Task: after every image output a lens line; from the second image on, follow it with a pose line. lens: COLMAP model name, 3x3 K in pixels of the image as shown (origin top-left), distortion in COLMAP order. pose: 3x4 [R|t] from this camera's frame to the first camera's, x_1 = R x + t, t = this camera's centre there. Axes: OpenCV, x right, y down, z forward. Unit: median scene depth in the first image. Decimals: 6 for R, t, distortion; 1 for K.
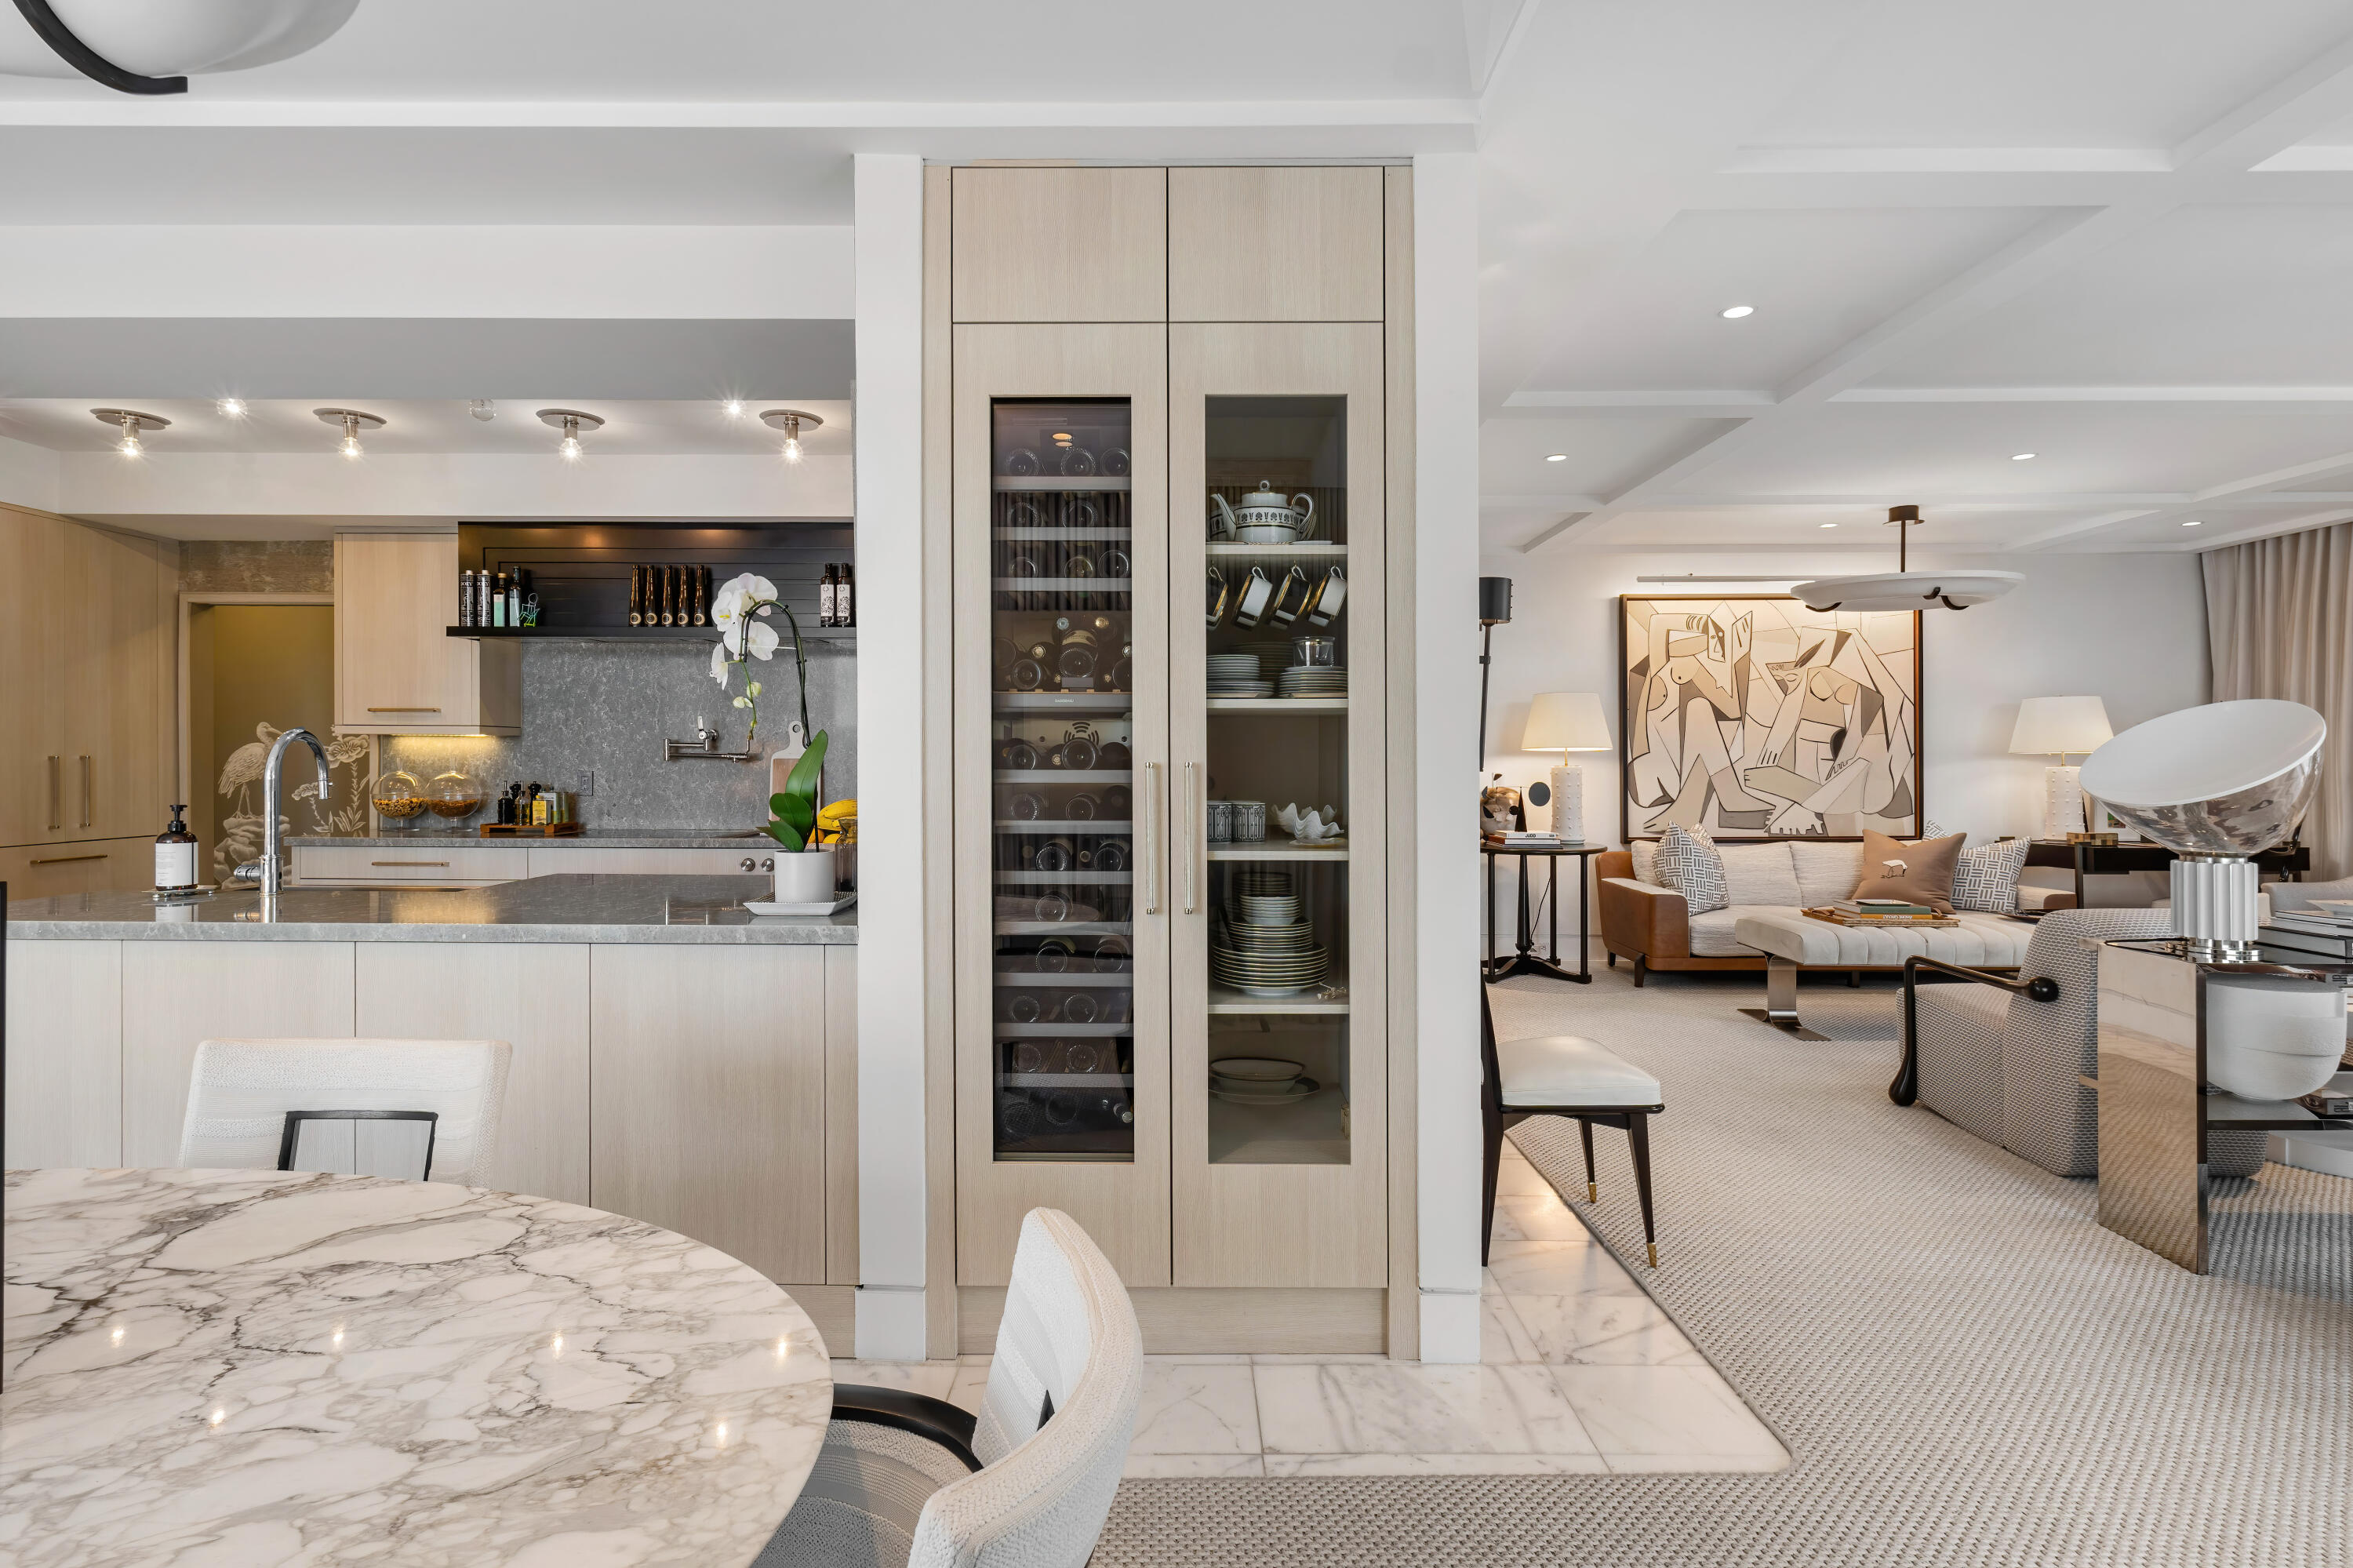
lens RADIAL K [[1122.7, 0, 1176.5], [0, 1122.7, 784.0], [0, 0, 1]] dist [0.000740, -0.000089]
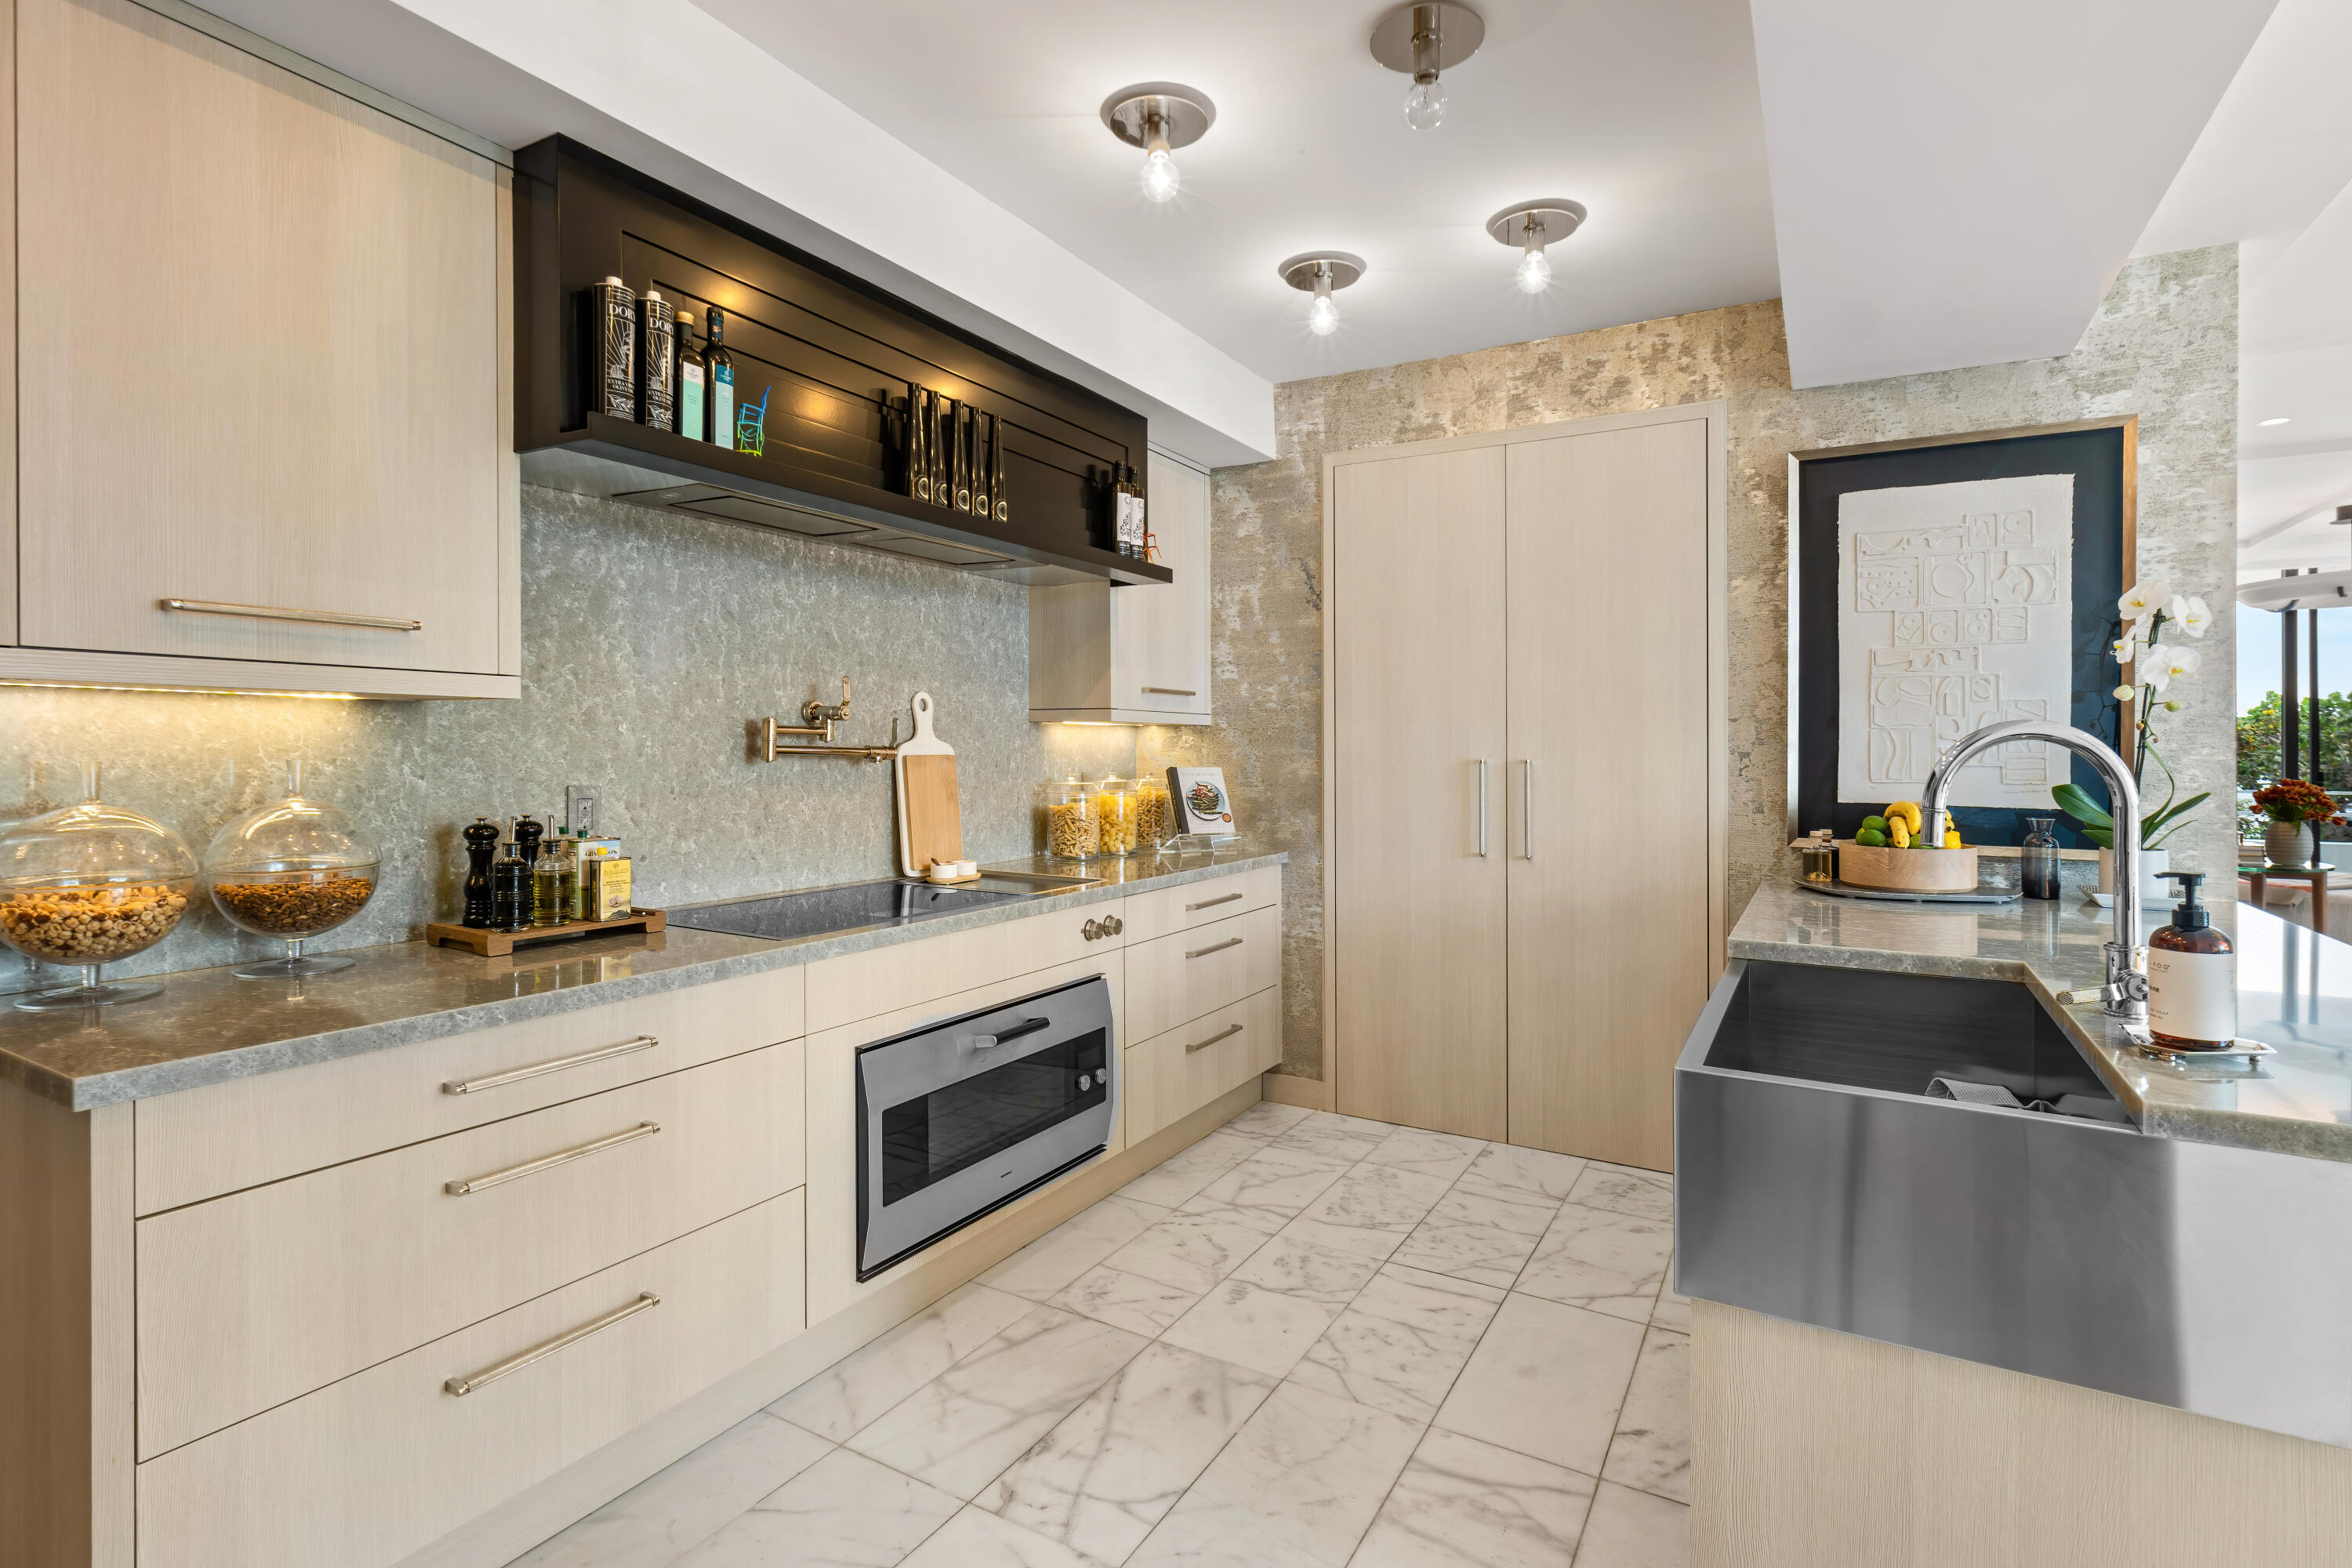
lens RADIAL K [[1129.8, 0, 1169.3], [0, 1129.8, 756.0], [0, 0, 1]] dist [0.000782, -0.000485]
pose [[0.486709, -0.008359, 0.873524, -0.800612], [0.015084, 0.999886, 0.001164, -0.020527], [-0.873434, 0.012610, 0.486779, 0.587250]]
